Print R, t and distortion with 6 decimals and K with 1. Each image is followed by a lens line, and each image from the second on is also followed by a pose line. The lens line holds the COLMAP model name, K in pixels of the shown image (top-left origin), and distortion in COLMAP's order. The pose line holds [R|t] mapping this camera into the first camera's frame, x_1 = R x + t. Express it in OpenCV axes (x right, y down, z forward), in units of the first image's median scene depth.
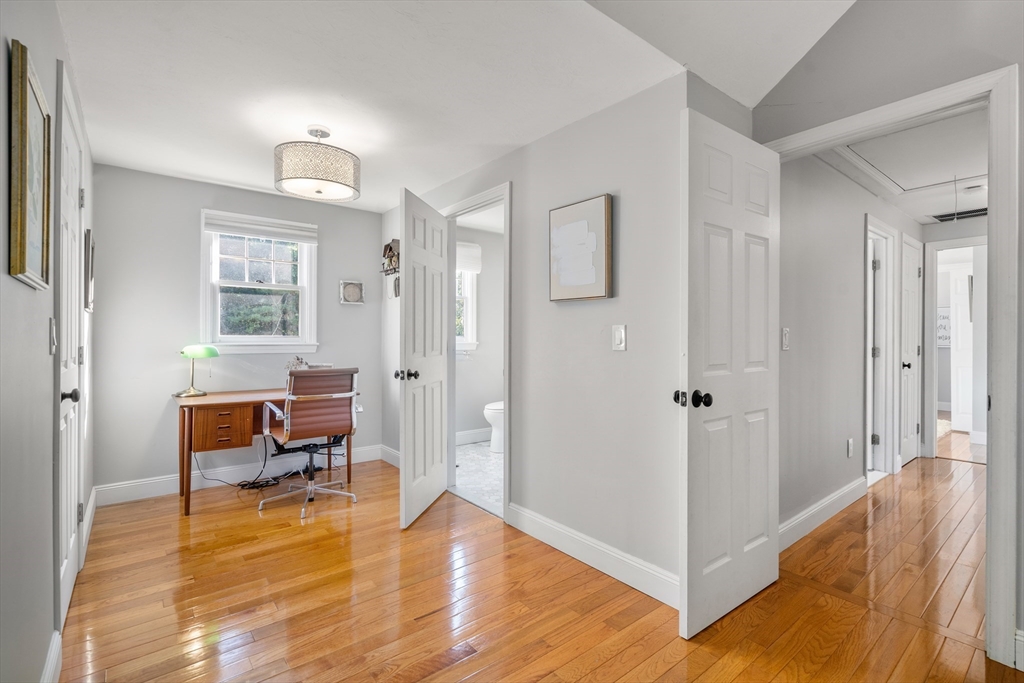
lens RADIAL K [[468.7, 0, 509.3], [0, 468.7, 336.8], [0, 0, 1]] dist [-0.004685, 0.002028]
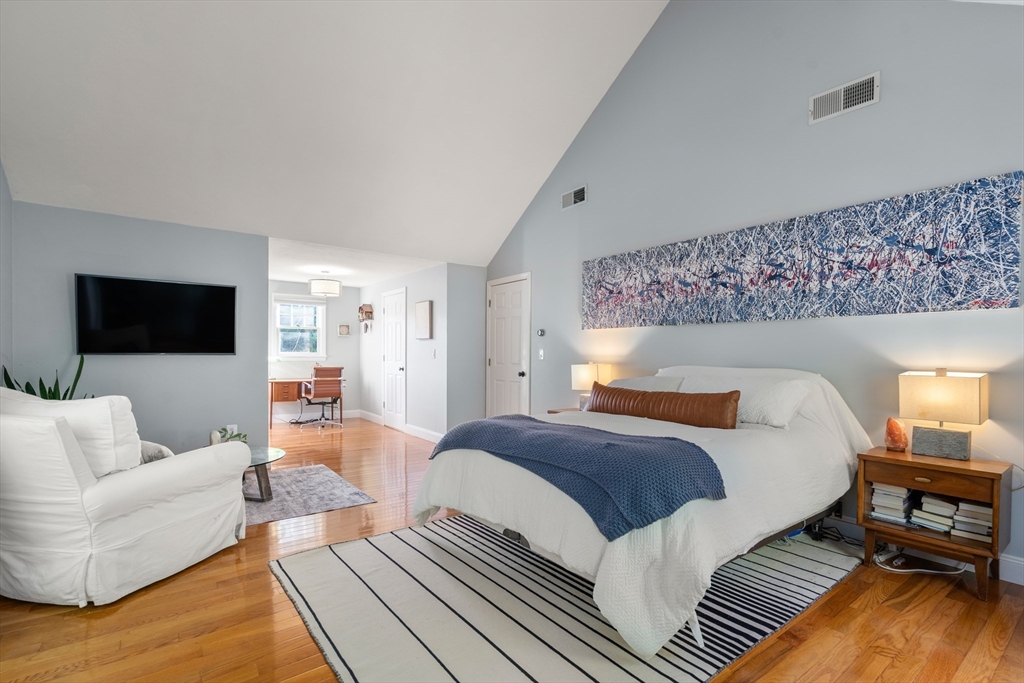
lens RADIAL K [[468.7, 0, 511.2], [0, 468.7, 359.8], [0, 0, 1]] dist [-0.004685, 0.002028]
pose [[0.999656, 0.001388, -0.026188, 0.516009], [-0.001018, 0.999899, 0.014150, 0.001331], [0.026205, -0.014118, 0.999557, -1.171548]]
